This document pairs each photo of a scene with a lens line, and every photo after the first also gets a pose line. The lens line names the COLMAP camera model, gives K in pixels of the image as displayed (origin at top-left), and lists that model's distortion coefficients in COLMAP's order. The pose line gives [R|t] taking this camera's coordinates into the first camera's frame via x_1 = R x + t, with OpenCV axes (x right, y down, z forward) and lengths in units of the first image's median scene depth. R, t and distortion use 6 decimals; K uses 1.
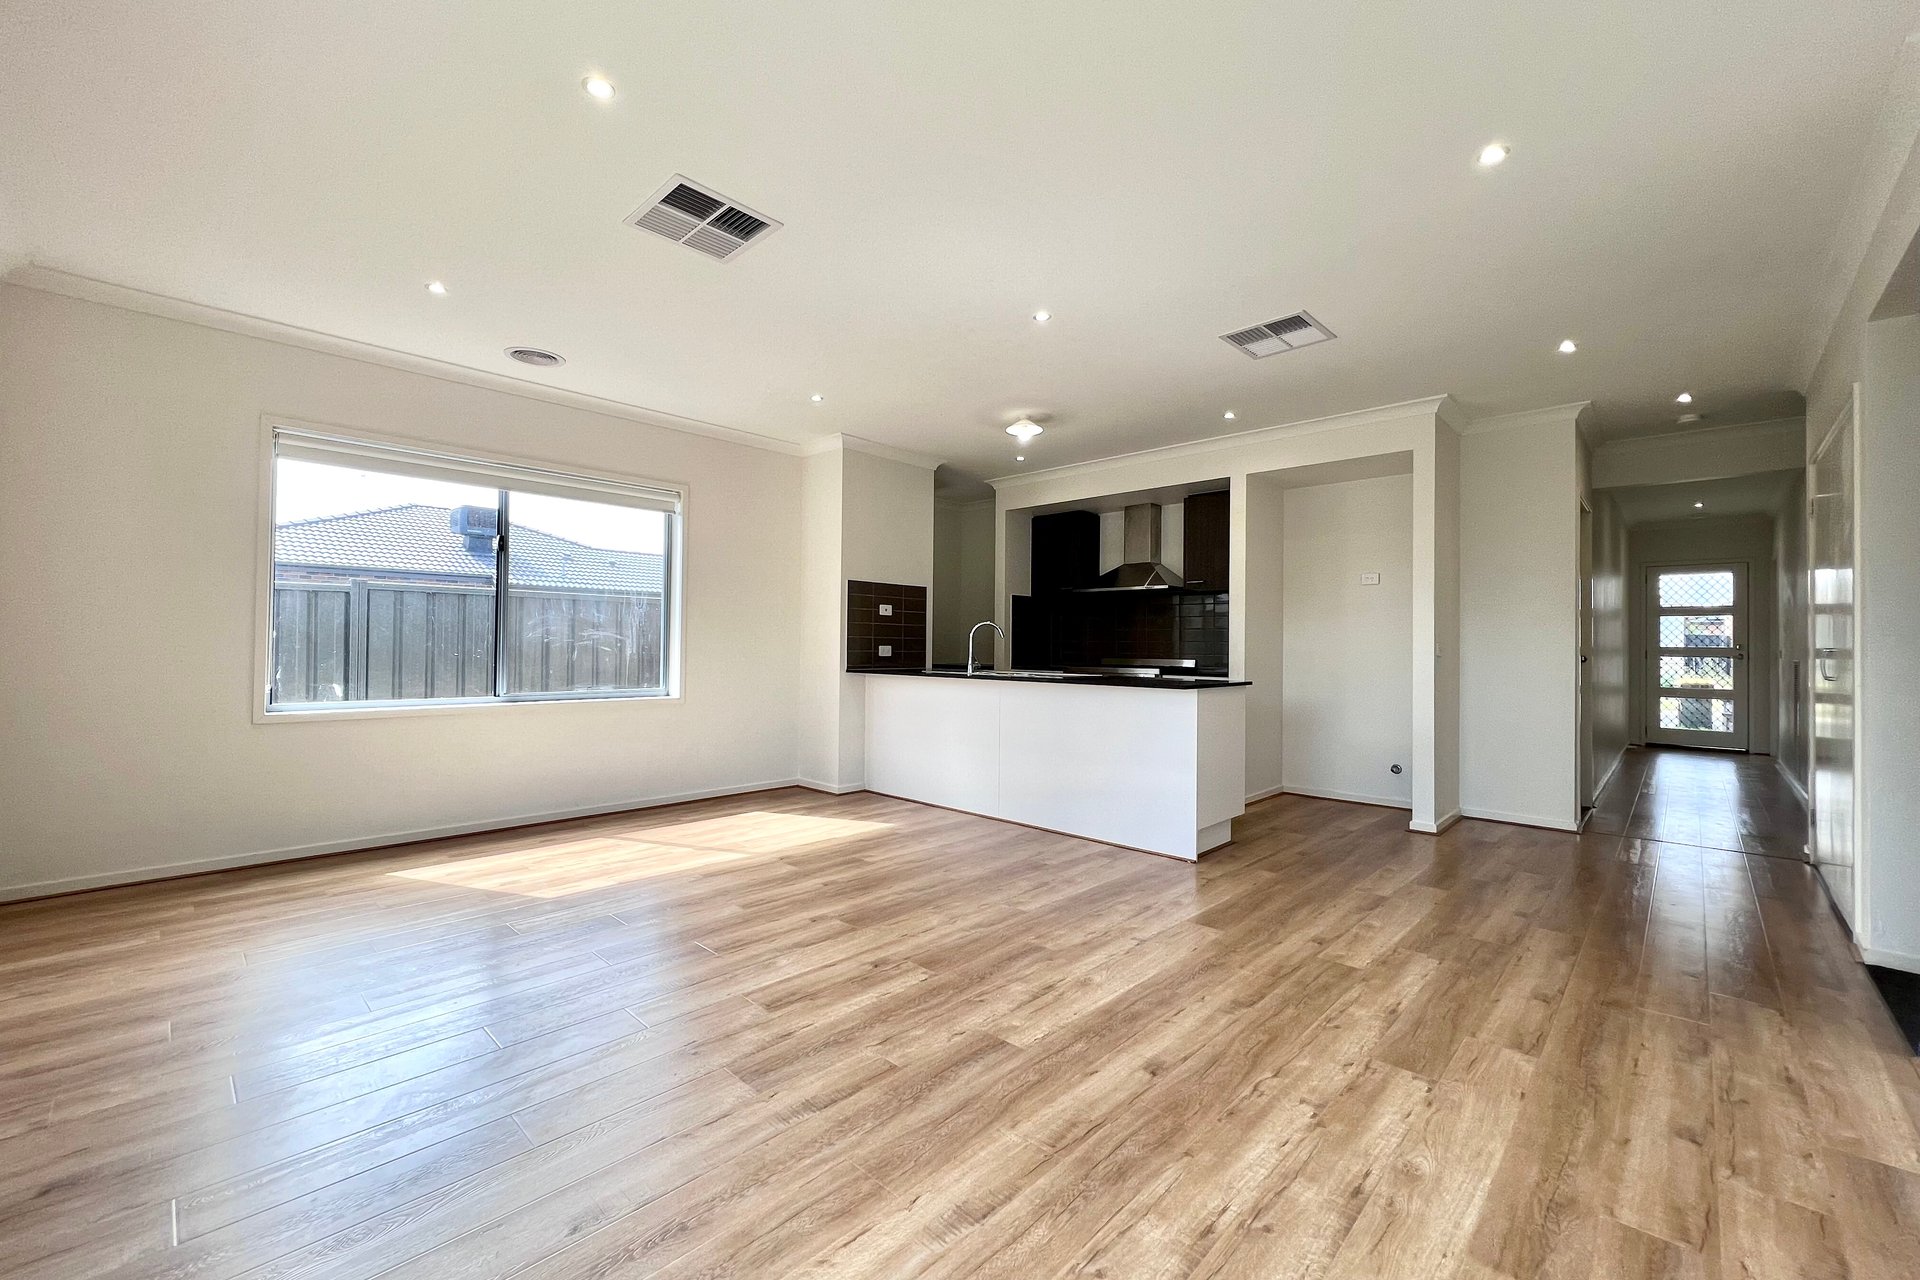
lens RADIAL K [[768.0, 0, 960.0], [0, 768.0, 640.0], [0, 0, 1]] dist [-0.006925, -0.000016]
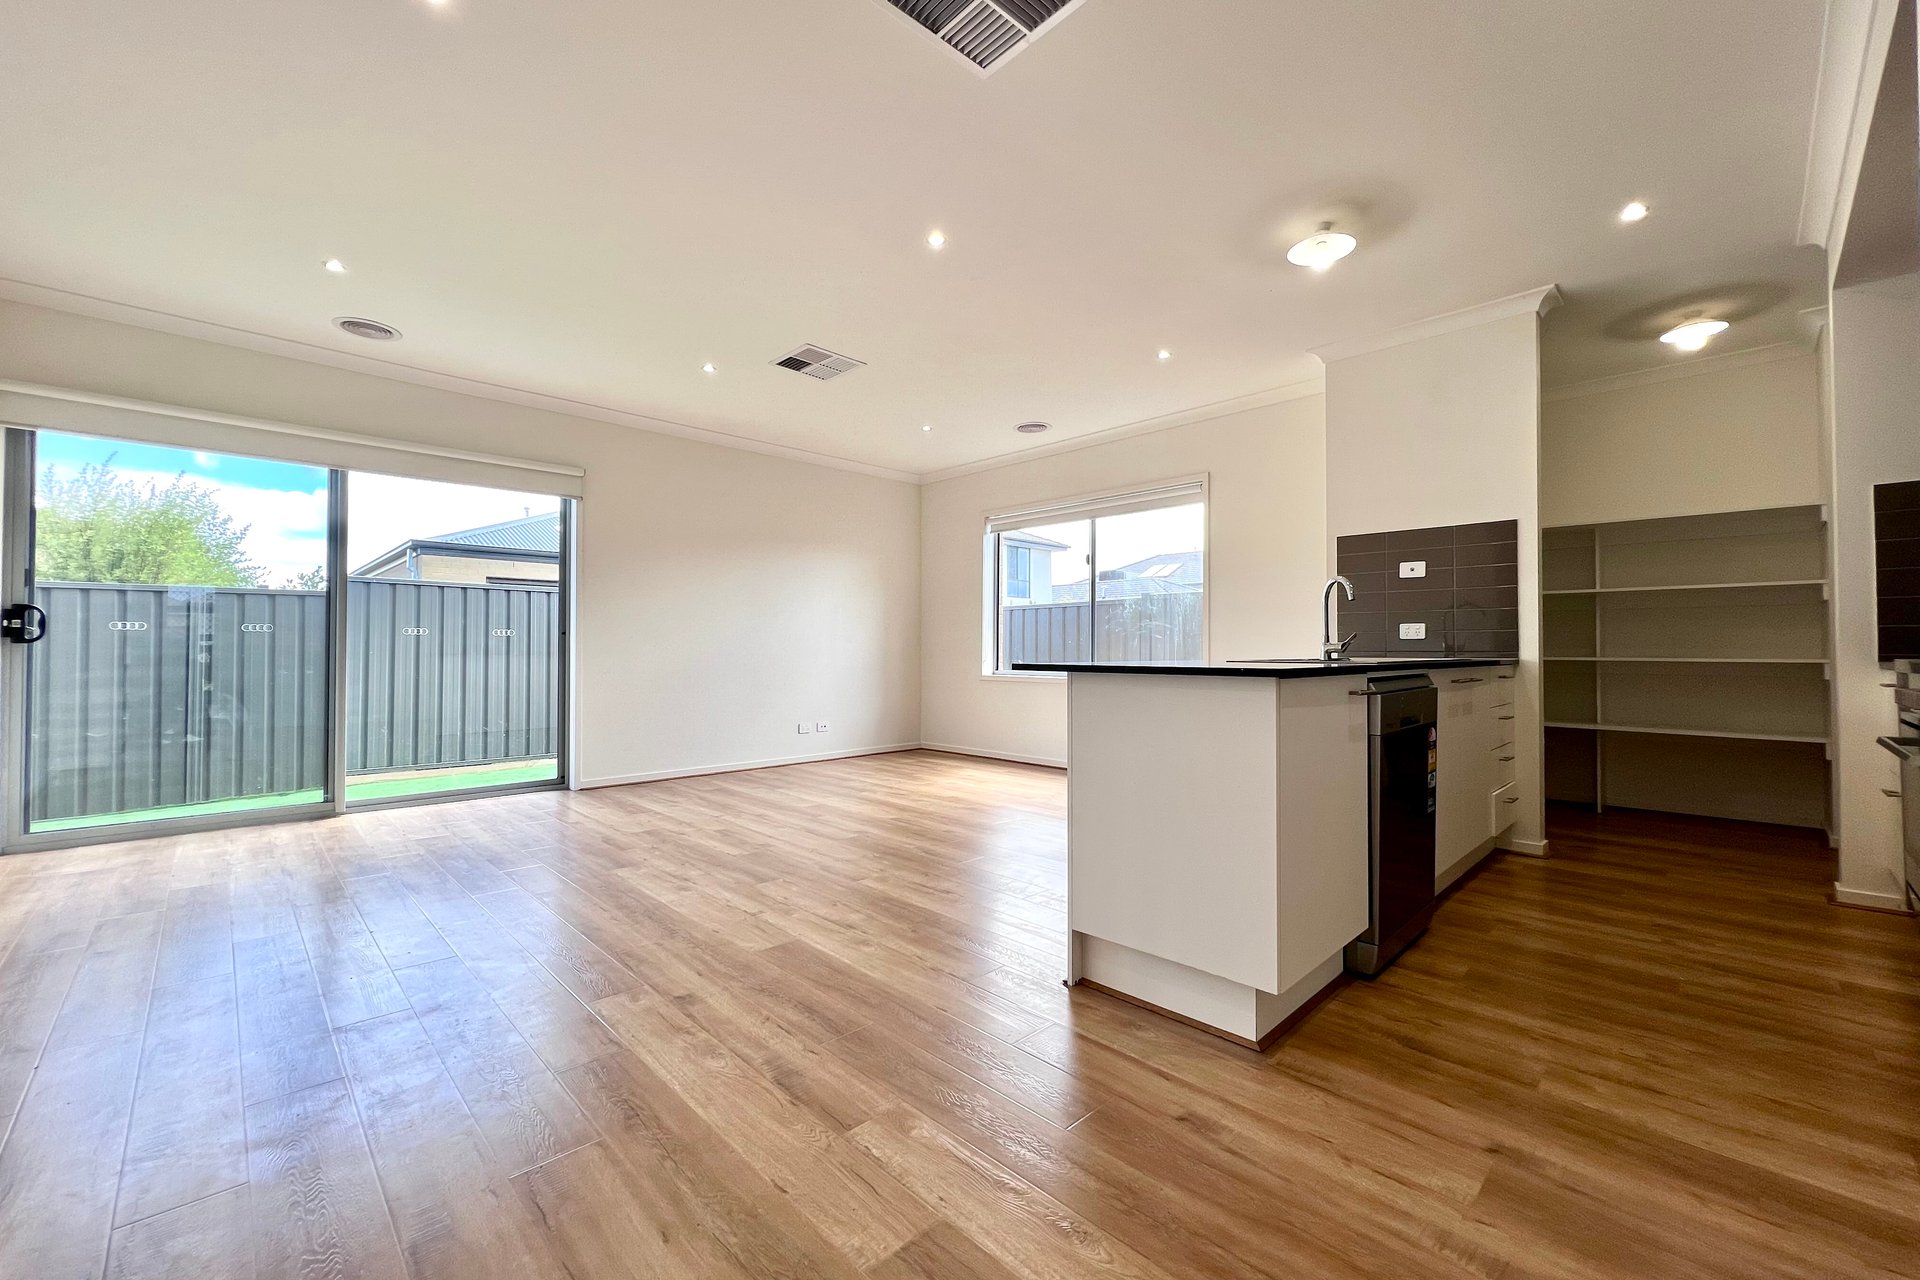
lens RADIAL K [[768.0, 0, 960.0], [0, 768.0, 640.0], [0, 0, 1]] dist [-0.006925, -0.000016]
pose [[-0.034113, -0.022657, -0.999161, 0.600957], [0.009200, 0.999694, -0.022984, 0.035025], [0.999376, -0.009976, -0.033894, 0.646273]]
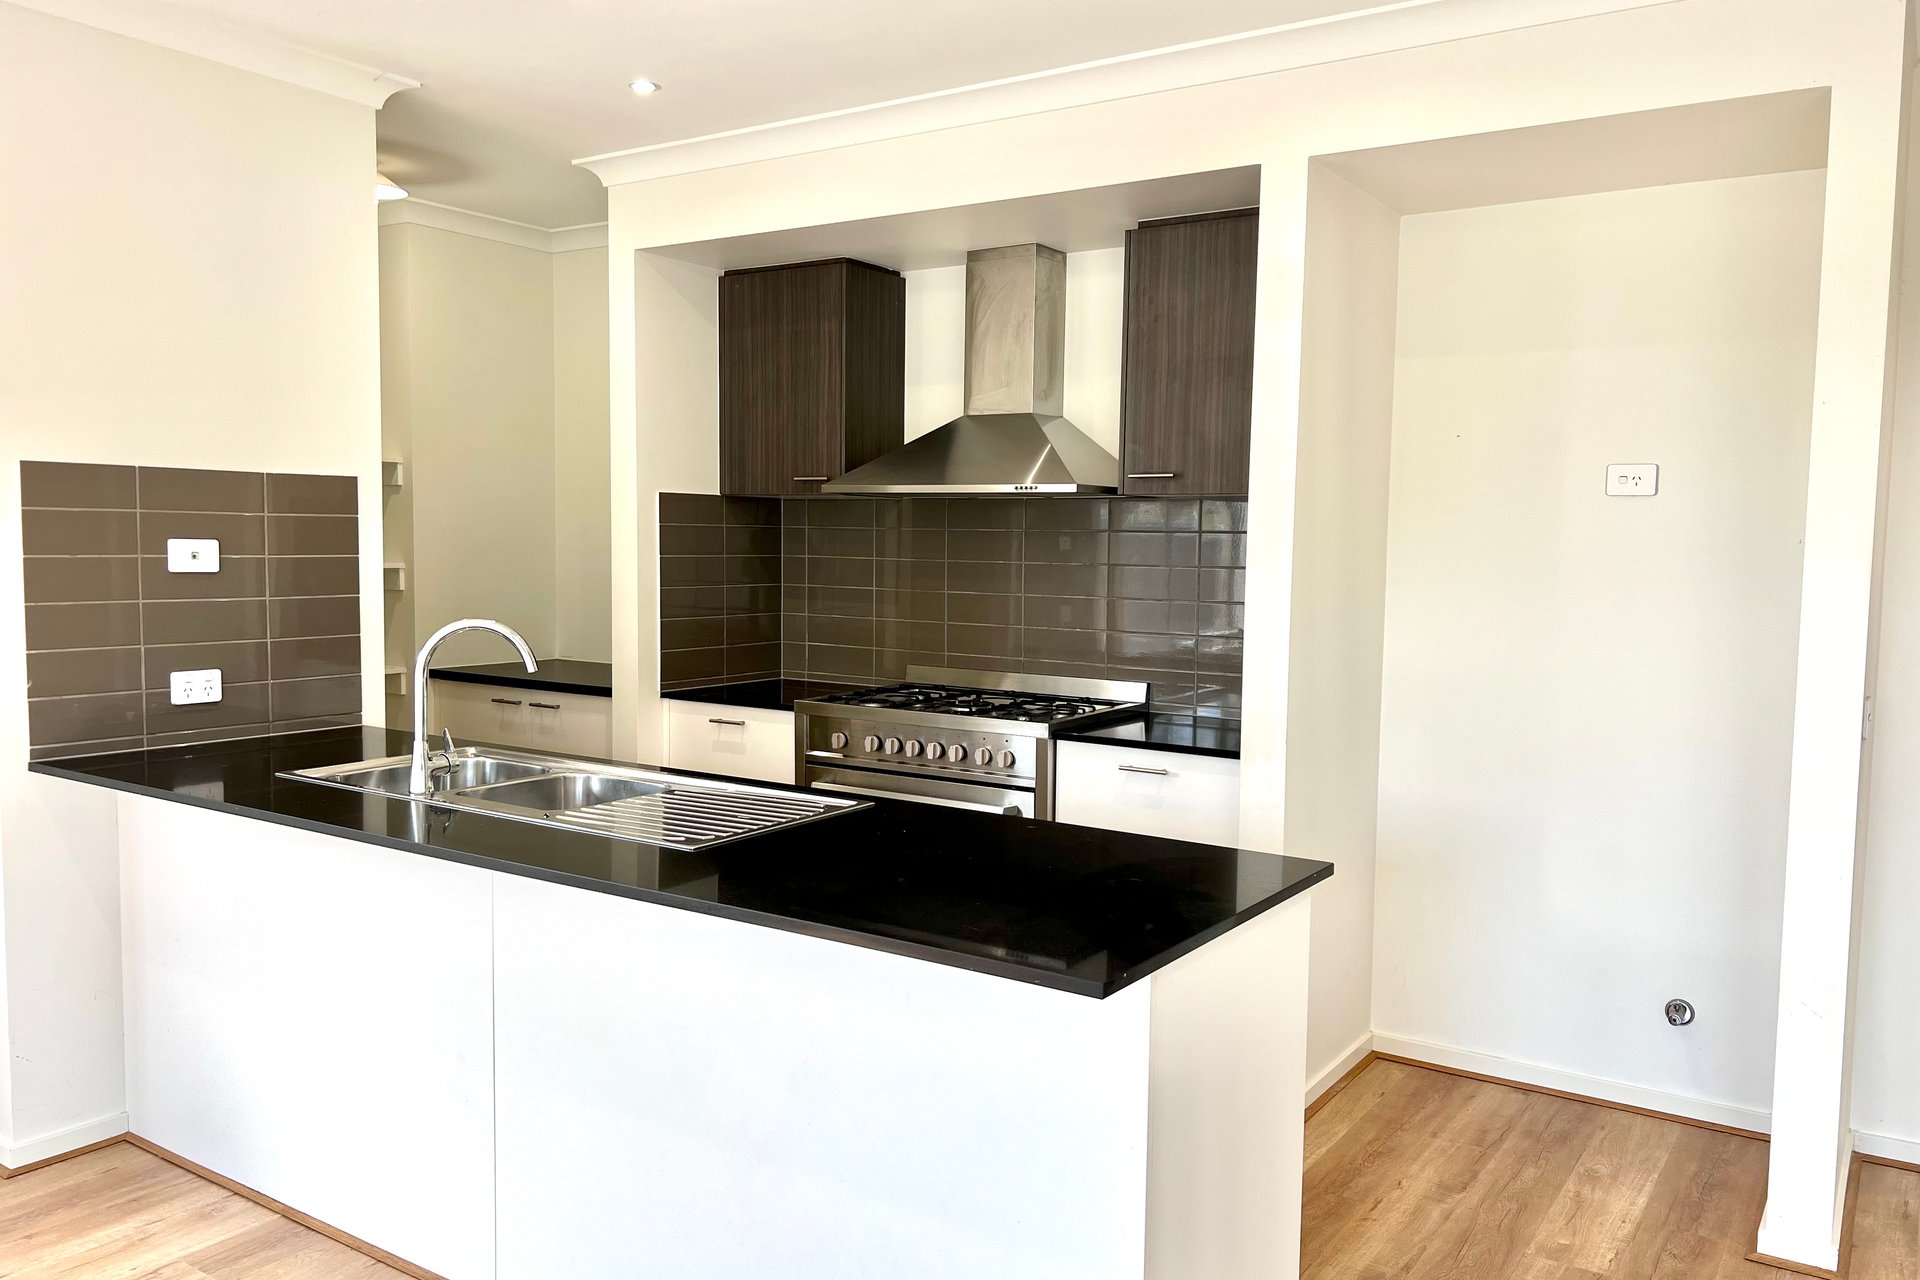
lens RADIAL K [[1476.2, 0, 961.0], [0, 1476.2, 662.5], [0, 0, 1]] dist [0.060090, -0.000182]
pose [[0.987255, -0.007136, 0.158985, 0.118177], [-0.008842, 0.994992, 0.099566, -0.061176], [-0.158899, -0.099703, 0.982248, 0.355729]]
